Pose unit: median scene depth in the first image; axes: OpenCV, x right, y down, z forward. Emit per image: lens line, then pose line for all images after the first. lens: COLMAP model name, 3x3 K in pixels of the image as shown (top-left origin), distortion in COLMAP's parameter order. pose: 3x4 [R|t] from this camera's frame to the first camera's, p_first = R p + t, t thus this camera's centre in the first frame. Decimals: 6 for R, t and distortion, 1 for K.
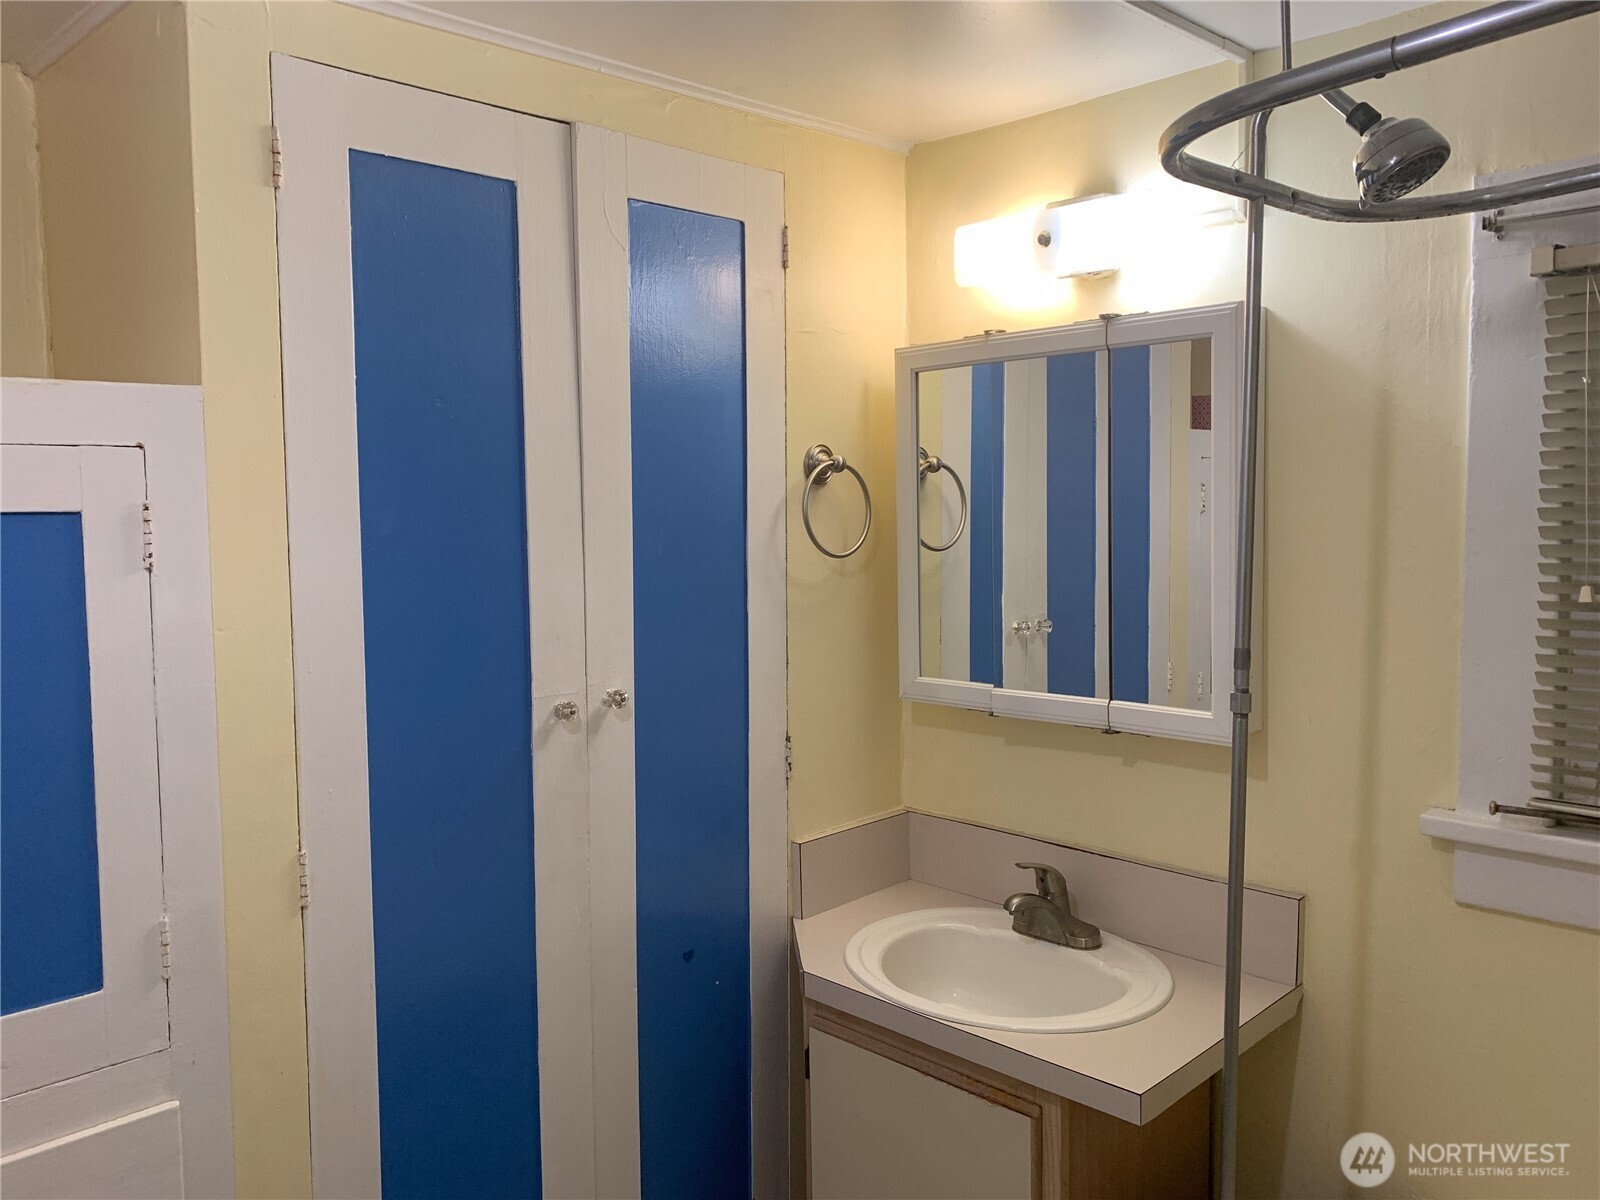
lens RADIAL K [[1249.8, 0, 800.0], [0, 1249.8, 600.0], [0, 0, 1]] dist [0.039643, -0.004774]
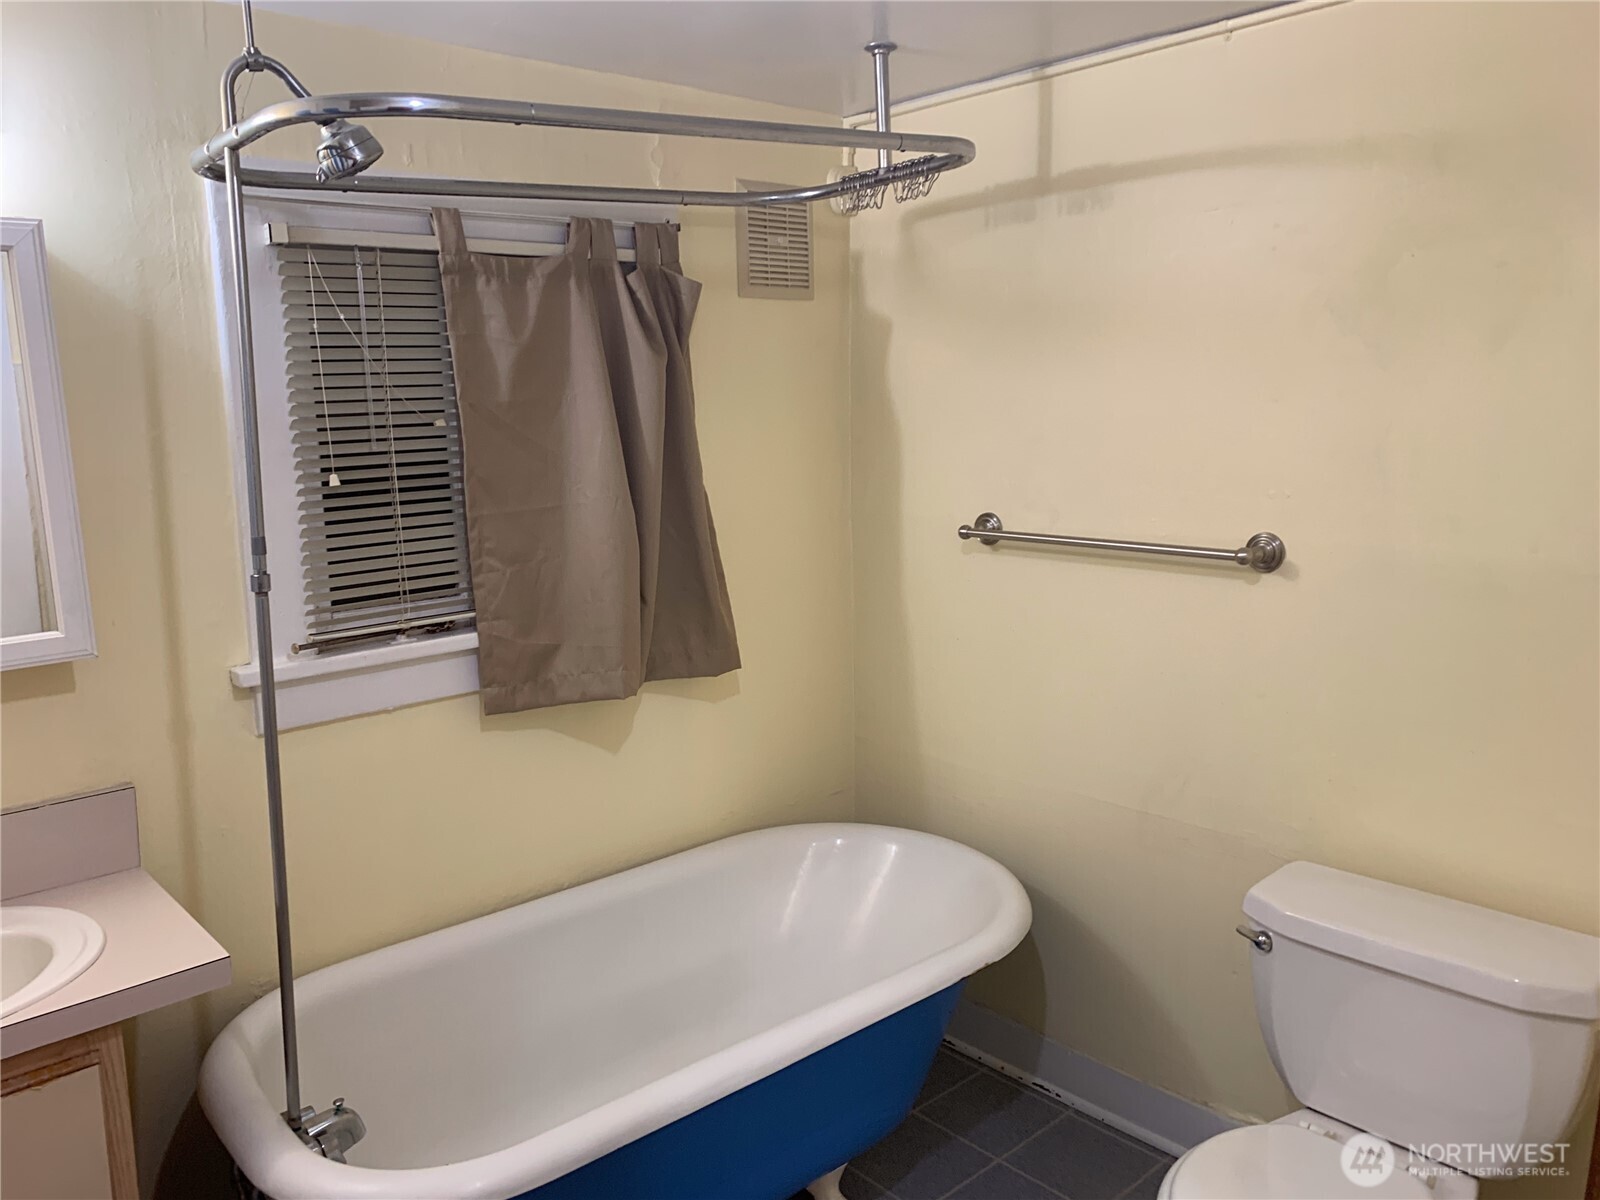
lens RADIAL K [[1249.8, 0, 800.0], [0, 1249.8, 600.0], [0, 0, 1]] dist [0.039643, -0.004774]
pose [[0.059254, -0.148257, 0.987172, -0.711951], [0.119674, 0.982833, 0.140422, -0.007396], [-0.991043, 0.109819, 0.075980, 0.373837]]
